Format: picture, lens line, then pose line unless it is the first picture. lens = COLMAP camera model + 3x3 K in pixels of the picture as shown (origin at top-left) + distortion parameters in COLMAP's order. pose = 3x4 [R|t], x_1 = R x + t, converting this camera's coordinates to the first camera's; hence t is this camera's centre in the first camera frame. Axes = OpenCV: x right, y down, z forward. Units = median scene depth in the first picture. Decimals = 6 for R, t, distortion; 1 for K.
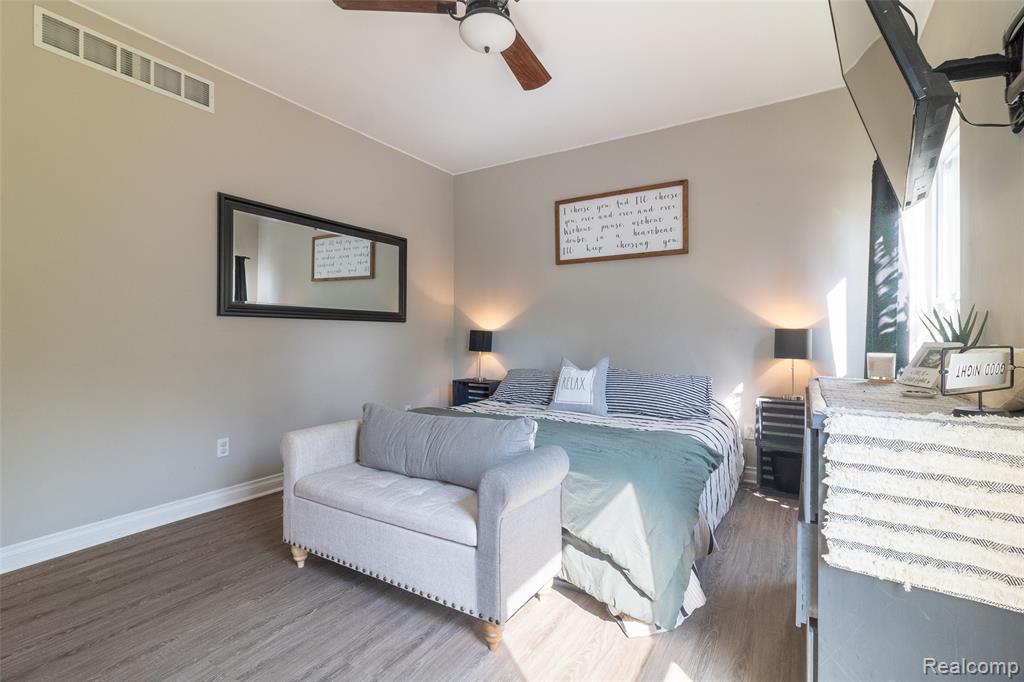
lens RADIAL K [[470.8, 0, 513.5], [0, 470.8, 338.0], [0, 0, 1]] dist [-0.011050, 0.001110]
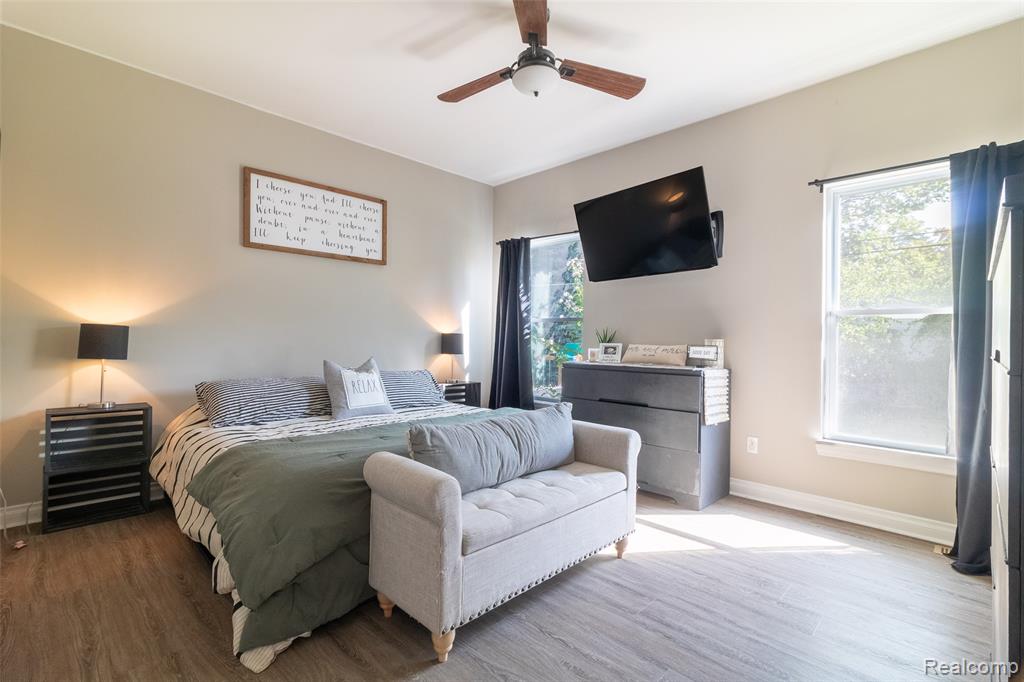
lens RADIAL K [[470.8, 0, 514.1], [0, 470.8, 340.3], [0, 0, 1]] dist [-0.011050, 0.001110]
pose [[0.224159, 0.003358, 0.974547, -0.642814], [-0.010302, 0.999946, -0.001076, -0.000649], [-0.974498, -0.009798, 0.224182, 0.420210]]
